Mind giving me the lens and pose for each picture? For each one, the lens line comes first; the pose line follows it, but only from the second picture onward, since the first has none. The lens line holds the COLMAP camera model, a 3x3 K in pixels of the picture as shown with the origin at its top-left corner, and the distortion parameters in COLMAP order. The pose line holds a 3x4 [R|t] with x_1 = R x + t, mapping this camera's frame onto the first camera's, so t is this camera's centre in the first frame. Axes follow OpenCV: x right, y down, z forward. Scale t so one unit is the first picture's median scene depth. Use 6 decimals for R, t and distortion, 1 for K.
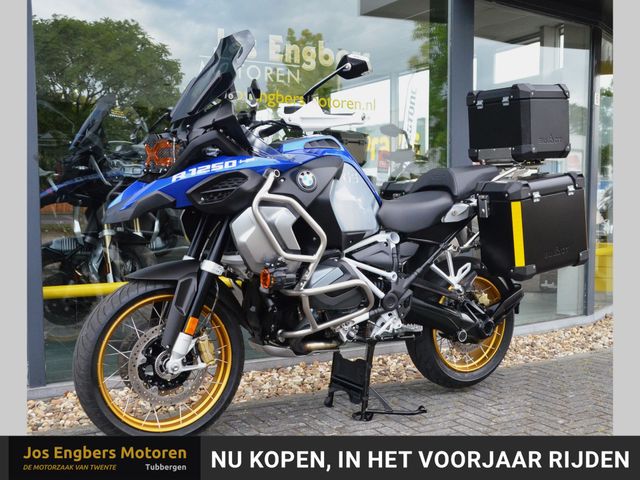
lens RADIAL K [[704.3, 0, 320.0], [0, 704.3, 240.0], [0, 0, 1]] dist [-0.010618, 0.034437]
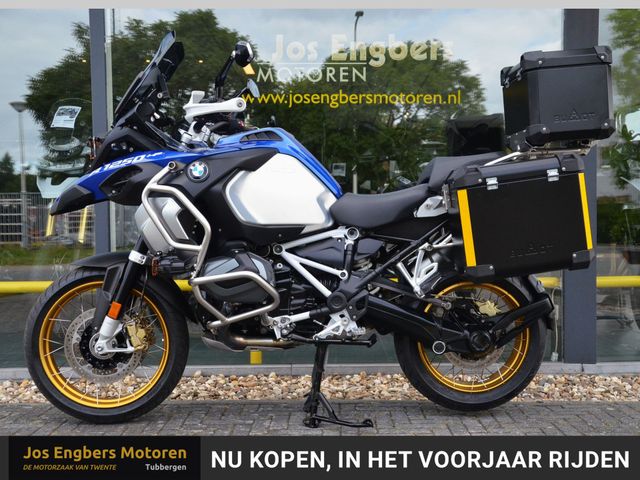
lens RADIAL K [[734.0, 0, 352.2], [0, 734.0, 238.9], [0, 0, 1]] dist [0.006215, 0.010185]
pose [[0.879424, 0.001372, -0.476037, 0.578379], [-0.019954, 0.999223, -0.033984, 0.037631], [0.475621, 0.039386, 0.878768, 0.154737]]
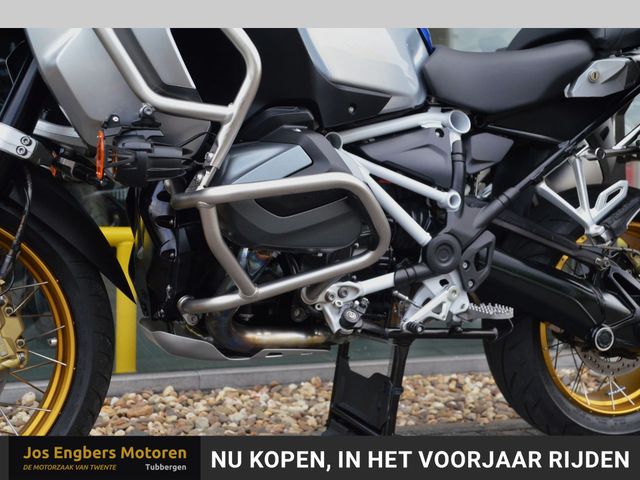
lens RADIAL K [[758.9, 0, 320.0], [0, 758.9, 240.0], [0, 0, 1]] dist [0.061798, 0.024807]
pose [[0.989269, 0.029071, -0.143186, 0.090662], [-0.030849, 0.999472, -0.010215, 0.086581], [0.142814, 0.014523, 0.989643, 0.492329]]
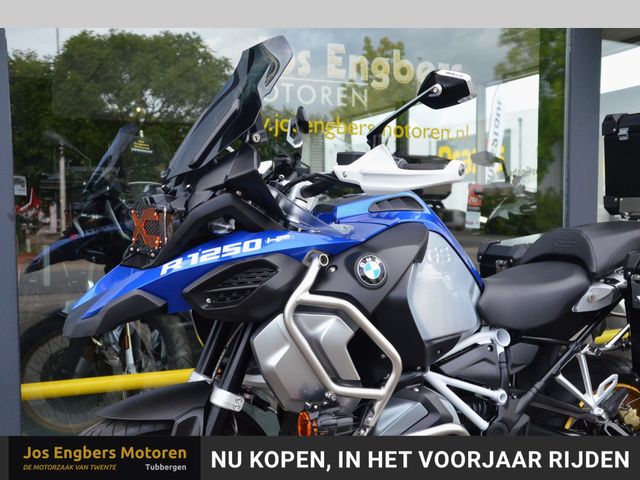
lens RADIAL K [[725.3, 0, 319.1], [0, 725.3, 259.3], [0, 0, 1]] dist [0.002920, 0.033549]
pose [[0.994277, 0.004060, -0.106753, 0.004085], [-0.003626, 0.999984, 0.004259, -0.082794], [0.106768, -0.003847, 0.994276, 0.292421]]
